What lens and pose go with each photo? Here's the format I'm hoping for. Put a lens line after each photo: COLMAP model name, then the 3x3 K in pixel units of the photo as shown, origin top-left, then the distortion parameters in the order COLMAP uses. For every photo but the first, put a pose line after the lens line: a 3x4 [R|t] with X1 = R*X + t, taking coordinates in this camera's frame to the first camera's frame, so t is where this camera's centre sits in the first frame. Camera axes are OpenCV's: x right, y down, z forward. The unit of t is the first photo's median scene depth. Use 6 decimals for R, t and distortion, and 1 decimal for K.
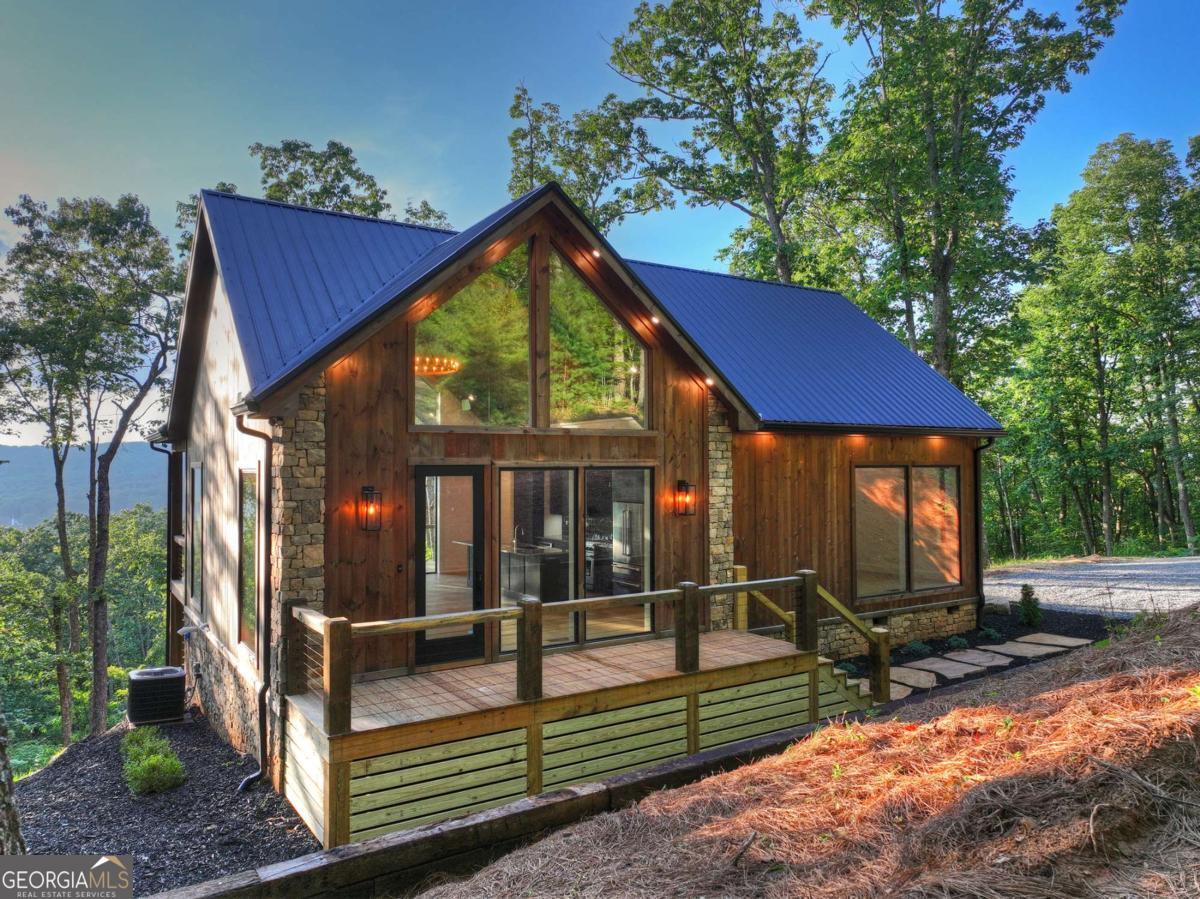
lens RADIAL K [[841.6, 0, 600.0], [0, 841.6, 449.5], [0, 0, 1]] dist [0.004244, -0.000199]
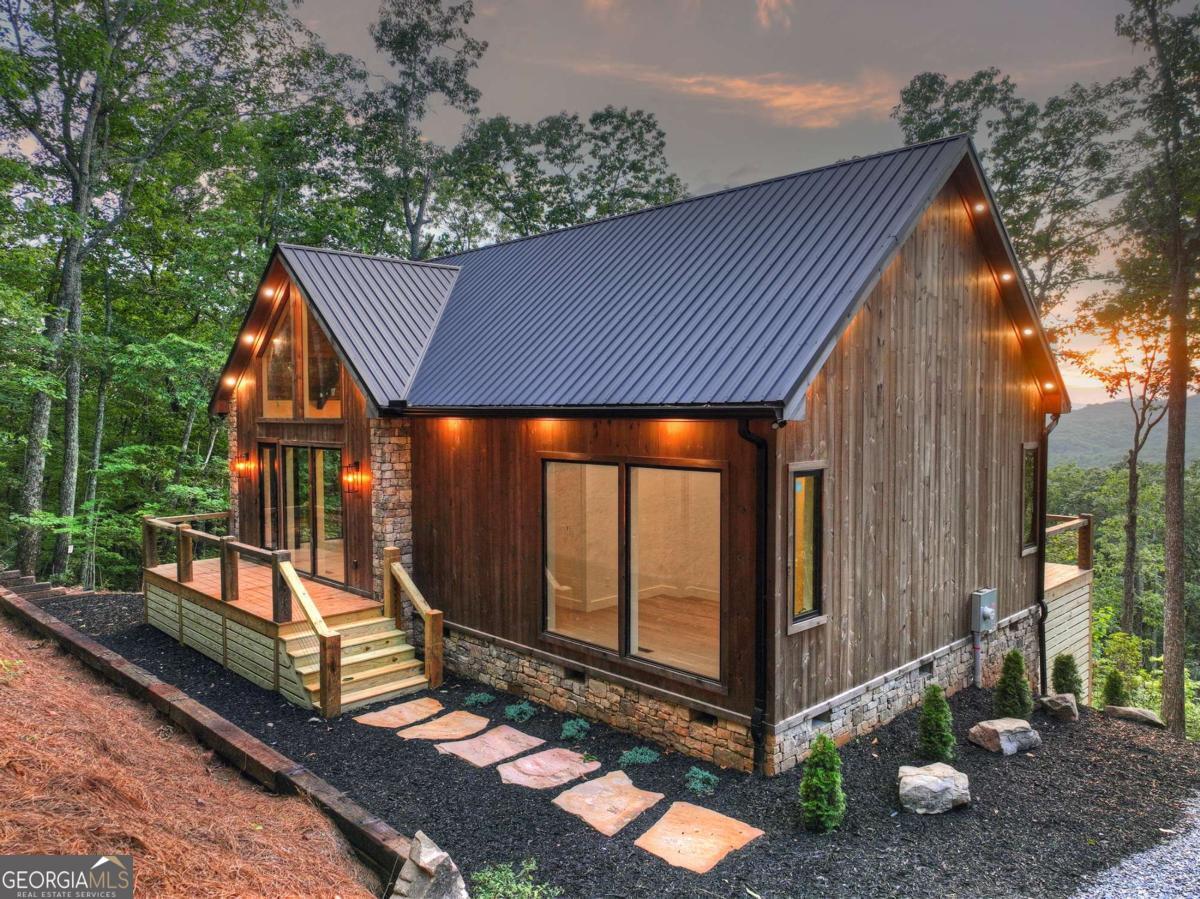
lens RADIAL K [[841.6, 0, 600.0], [0, 841.6, 449.5], [0, 0, 1]] dist [0.004244, -0.000199]
pose [[0.192291, 0.047550, -0.980185, 0.551251], [0.024422, 0.998284, 0.053219, -0.014033], [0.981034, -0.034172, 0.190799, 0.475939]]
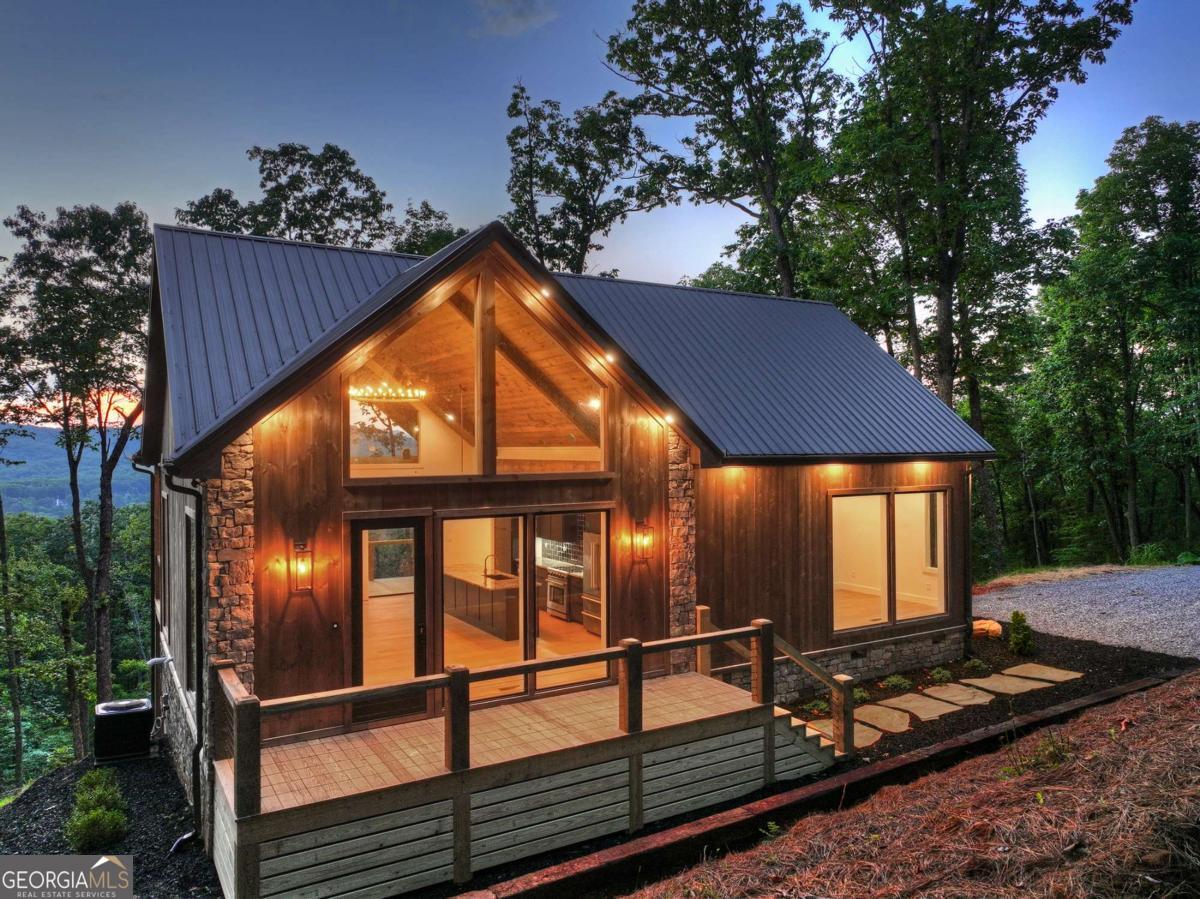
lens RADIAL K [[841.6, 0, 600.0], [0, 841.6, 449.5], [0, 0, 1]] dist [0.004244, -0.000199]
pose [[0.999400, -0.002660, -0.034527, 0.036574], [0.003436, 0.999742, 0.022435, -0.029493], [0.034458, -0.022540, 0.999152, 0.012643]]
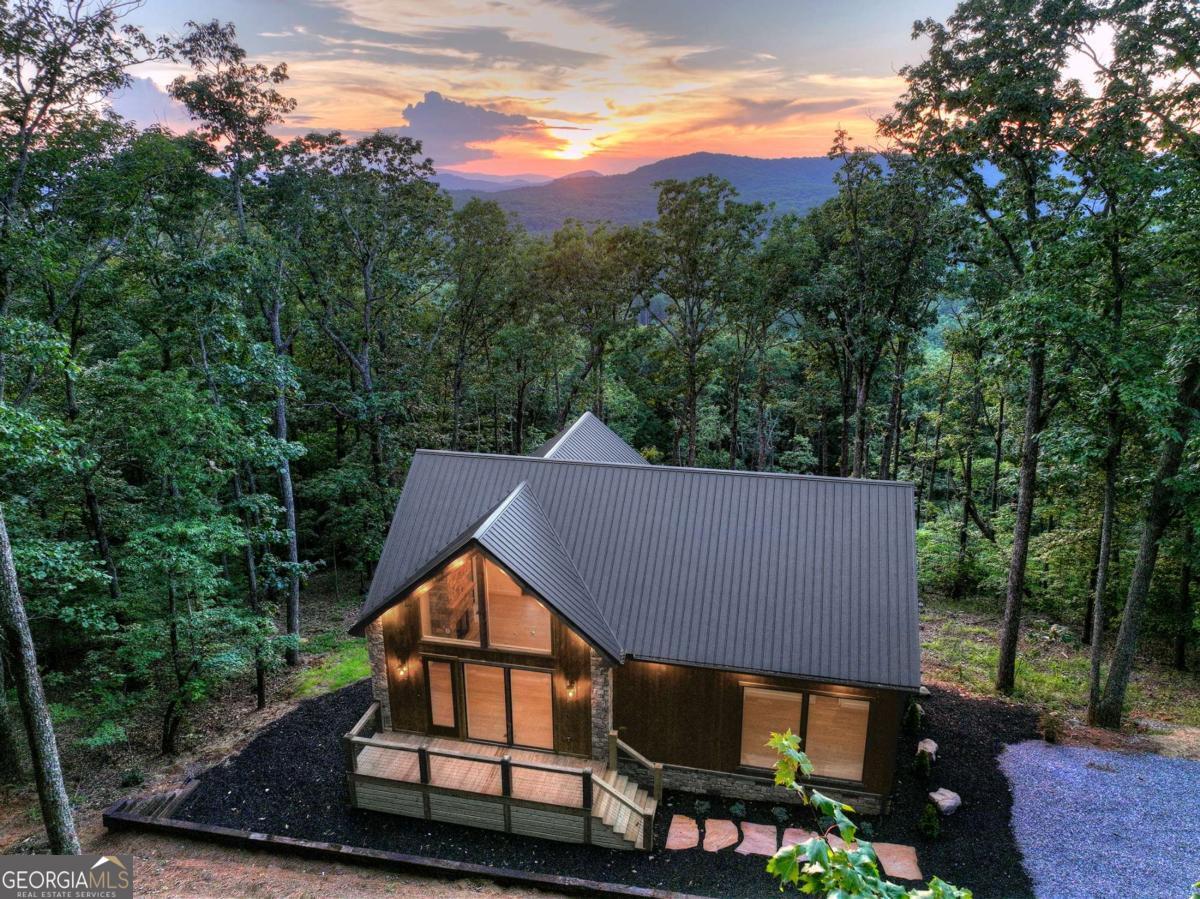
lens RADIAL K [[841.6, 0, 600.0], [0, 841.6, 449.5], [0, 0, 1]] dist [0.004244, -0.000199]
pose [[0.698139, 0.218348, -0.681855, 0.523172], [0.020535, 0.945863, 0.323916, -0.420250], [0.715668, -0.240140, 0.655860, 0.008359]]
